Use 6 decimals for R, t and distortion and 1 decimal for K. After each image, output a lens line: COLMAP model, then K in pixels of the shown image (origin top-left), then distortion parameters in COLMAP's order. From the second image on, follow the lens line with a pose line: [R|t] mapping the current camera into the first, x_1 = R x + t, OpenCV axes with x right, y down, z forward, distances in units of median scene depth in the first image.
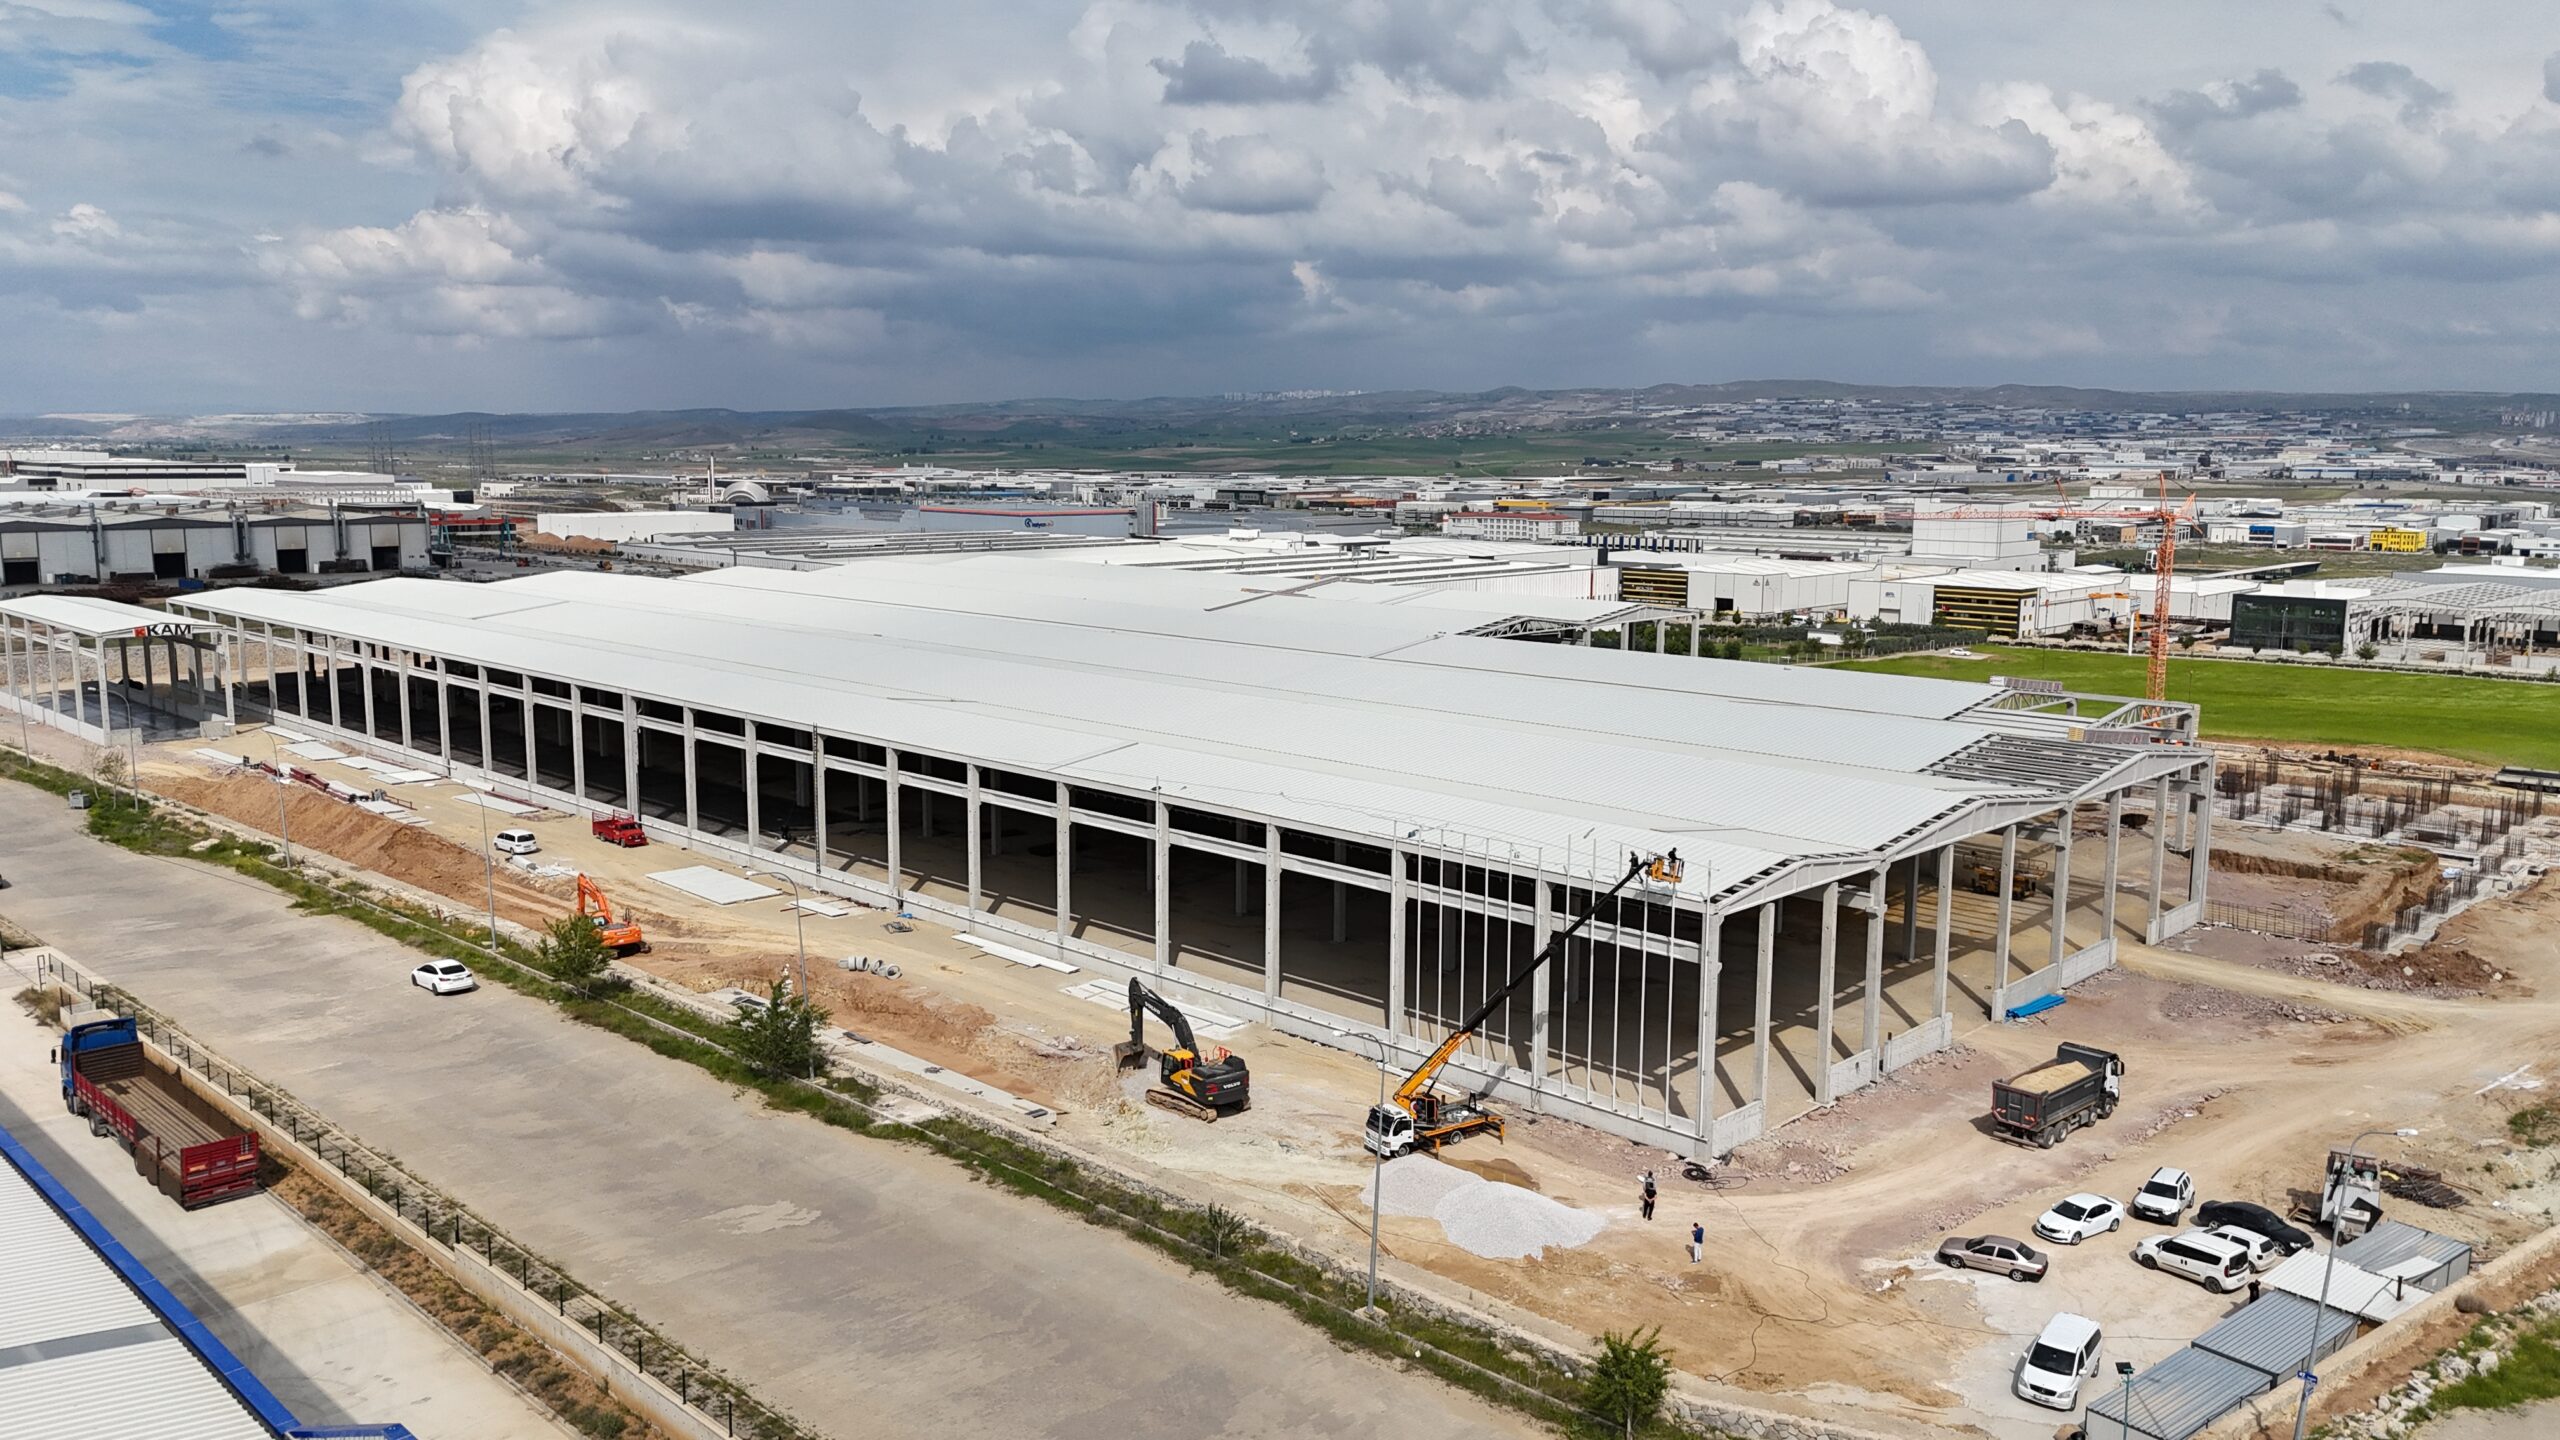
lens RADIAL K [[1874.0, 0, 1279.4], [0, 1874.0, 750.2], [0, 0, 1]] dist [0.098499, -0.187313]
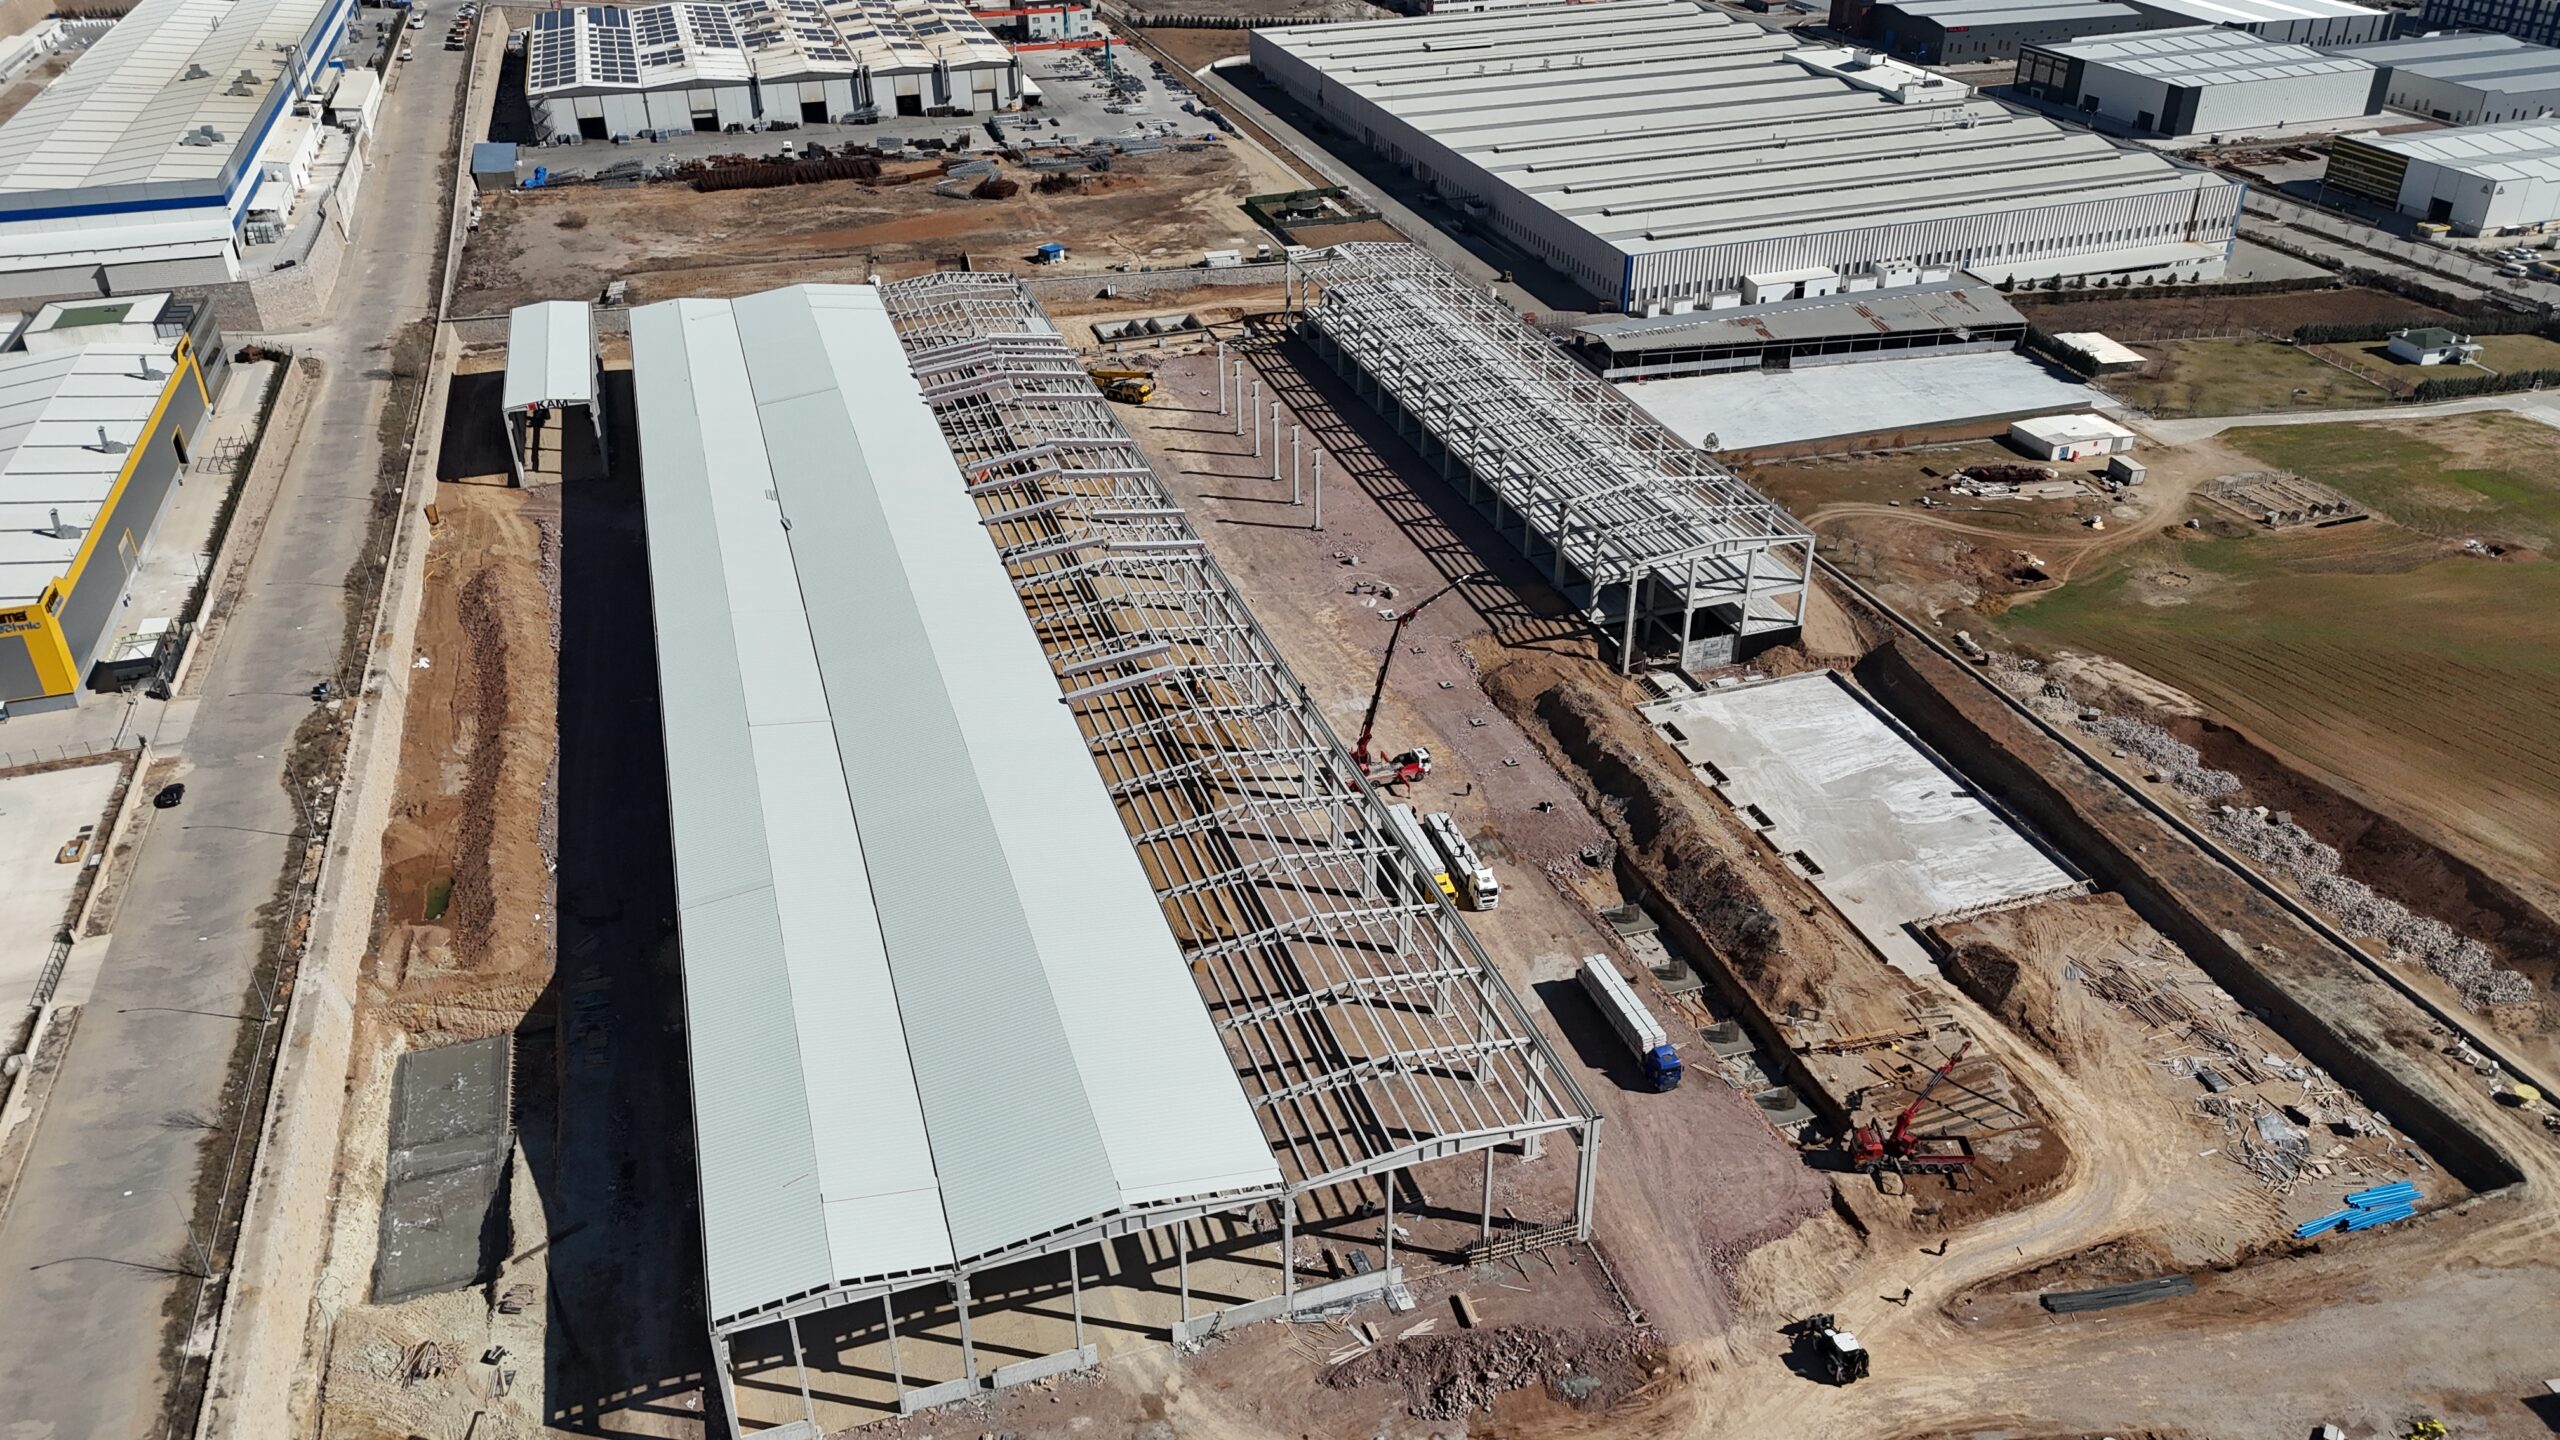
lens RADIAL K [[1865.5, 0, 1281.9], [0, 1865.5, 730.7], [0, 0, 1]] dist [0.077808, -0.071215]
pose [[0.884049, 0.223338, -0.410582, 0.919577], [-0.057917, 0.924024, 0.377923, -0.755087], [0.463792, -0.310323, 0.829817, 0.129706]]
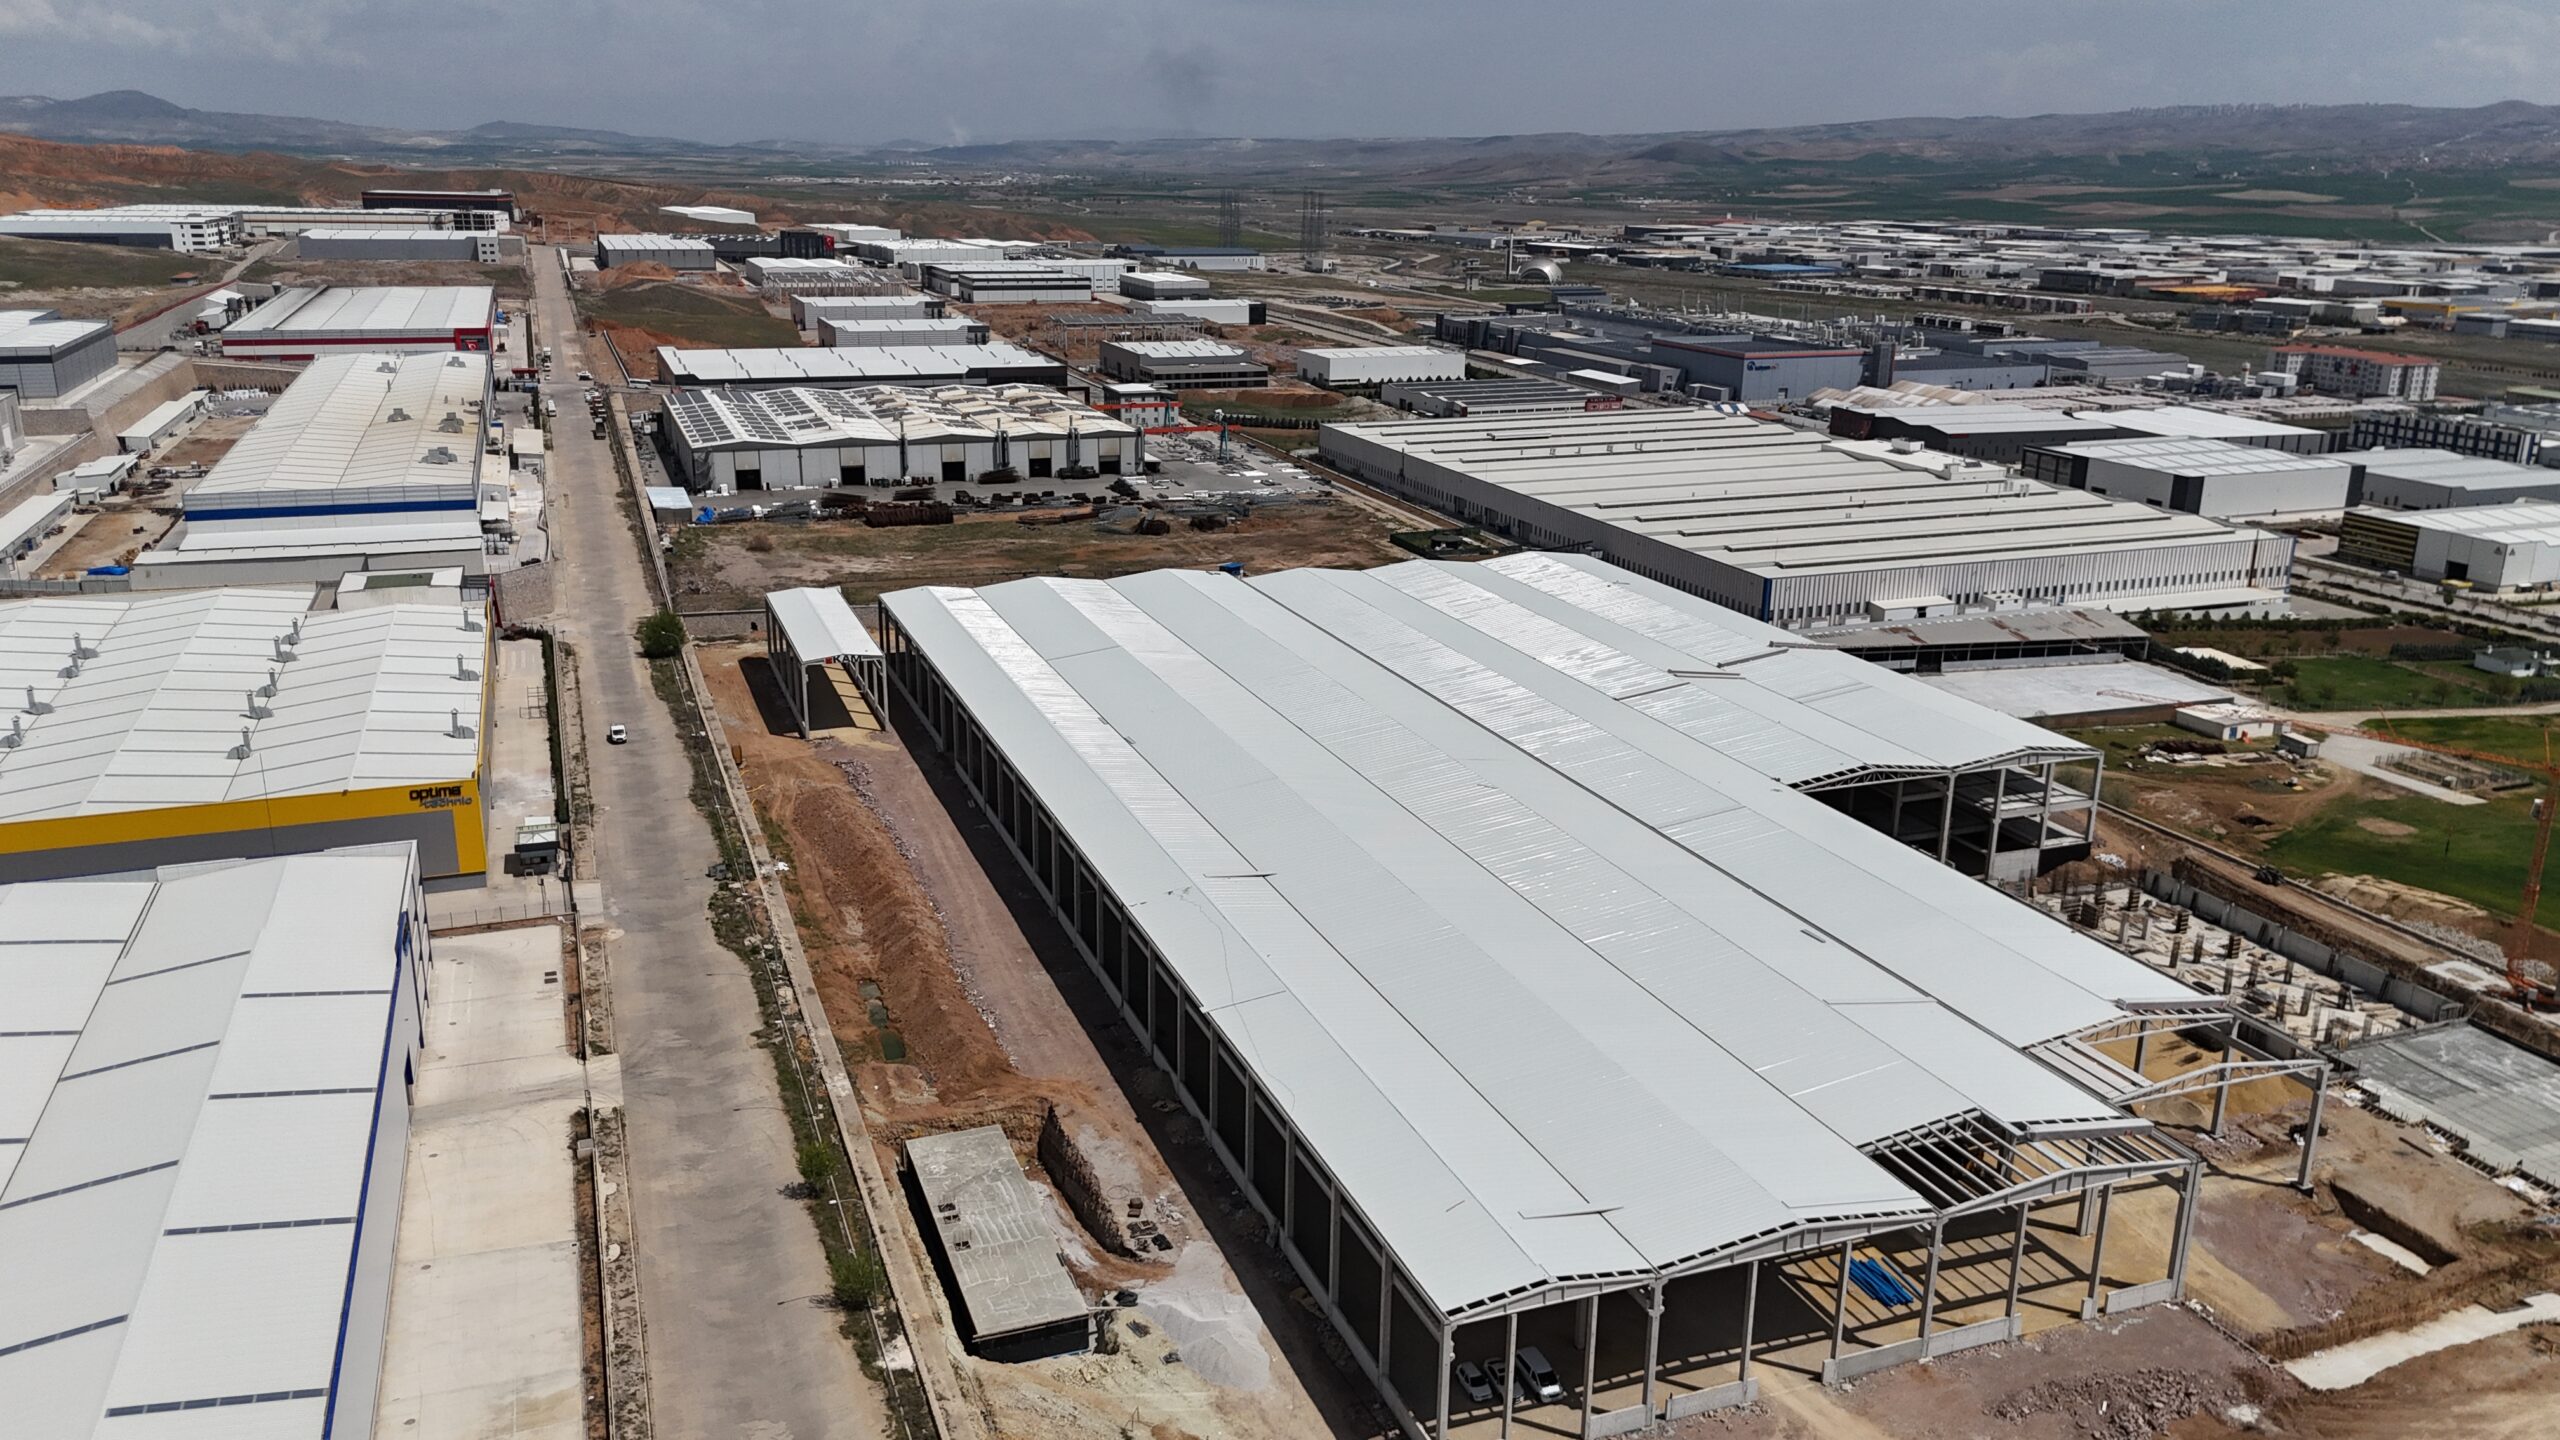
lens RADIAL K [[1893.3, 0, 1276.7], [0, 1893.3, 712.1], [0, 0, 1]] dist [0.066814, -0.064020]
pose [[0.906390, 0.123227, -0.404070, 0.539524], [-0.073584, 0.987941, 0.136226, -0.471575], [0.415984, -0.093741, 0.904528, -0.273234]]
